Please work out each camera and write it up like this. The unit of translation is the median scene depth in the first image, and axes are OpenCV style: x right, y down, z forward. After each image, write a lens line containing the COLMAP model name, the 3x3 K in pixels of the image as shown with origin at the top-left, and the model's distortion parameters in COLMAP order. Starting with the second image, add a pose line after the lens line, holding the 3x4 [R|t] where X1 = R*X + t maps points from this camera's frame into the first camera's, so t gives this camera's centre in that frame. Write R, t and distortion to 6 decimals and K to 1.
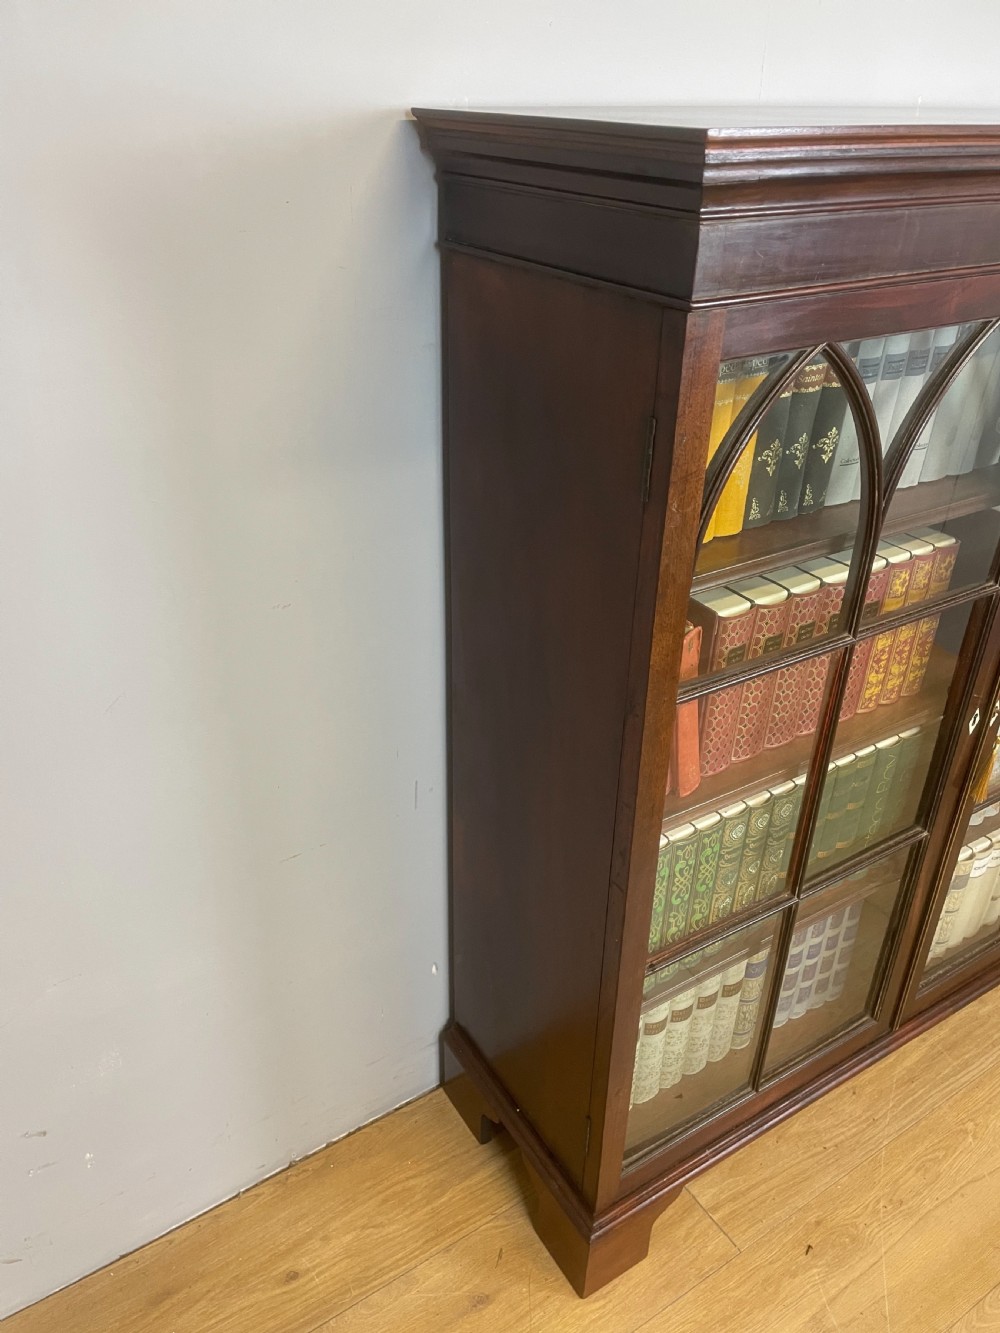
lens RADIAL K [[1022.0, 0, 488.6], [0, 1022.0, 673.7], [0, 0, 1]] dist [0.090287, -0.120418]
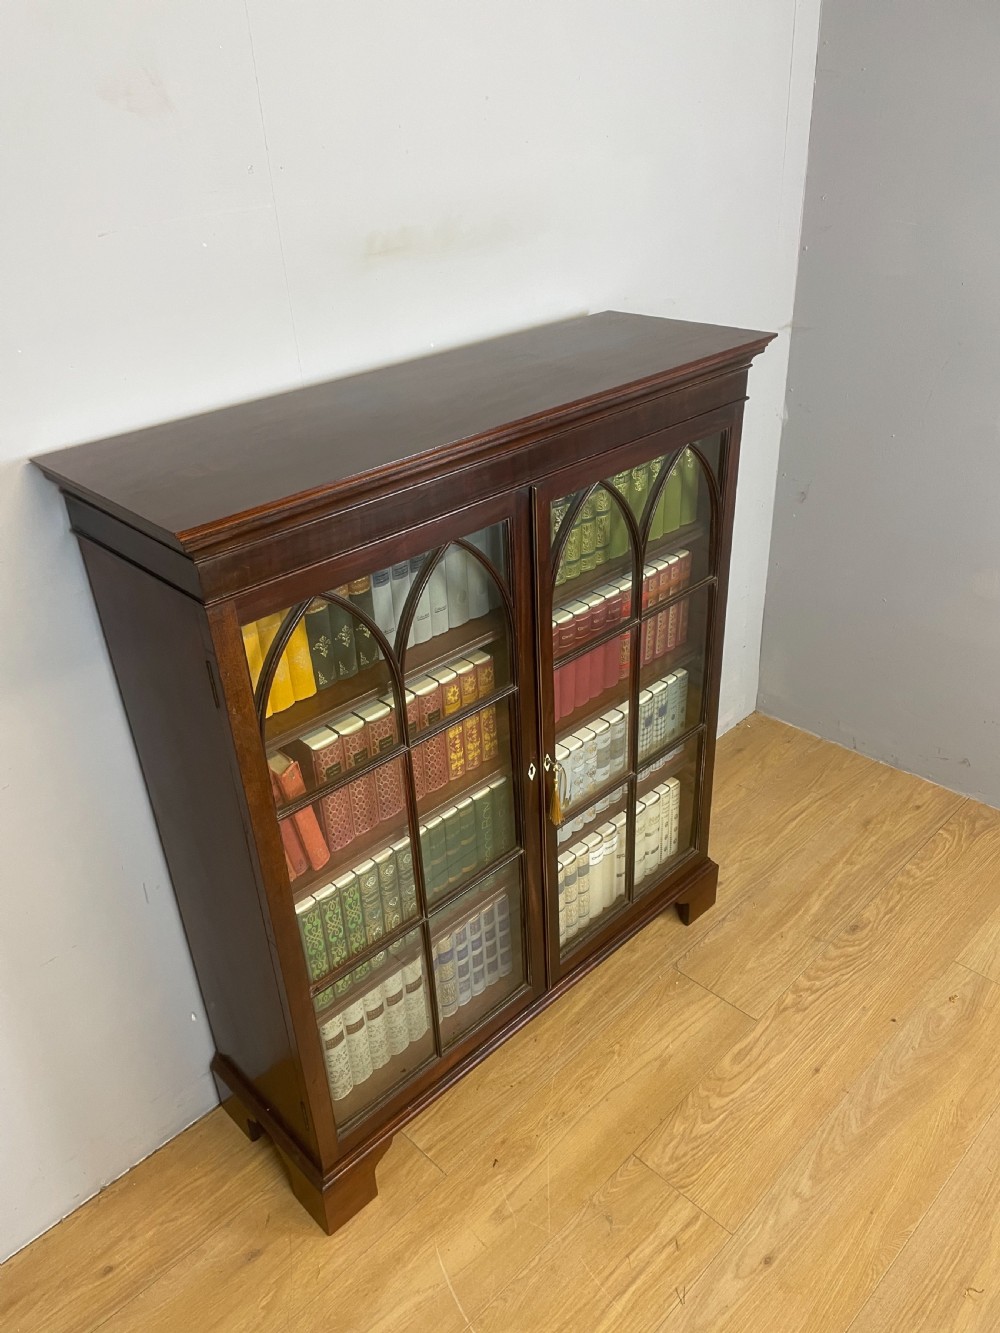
lens RADIAL K [[1022.0, 0, 493.6], [0, 1022.0, 661.6], [0, 0, 1]] dist [0.090287, -0.120418]
pose [[0.977785, -0.151667, 0.144682, 0.213619], [0.152682, 0.988267, 0.004128, -0.110894], [-0.143611, 0.018055, 0.989470, -0.380330]]
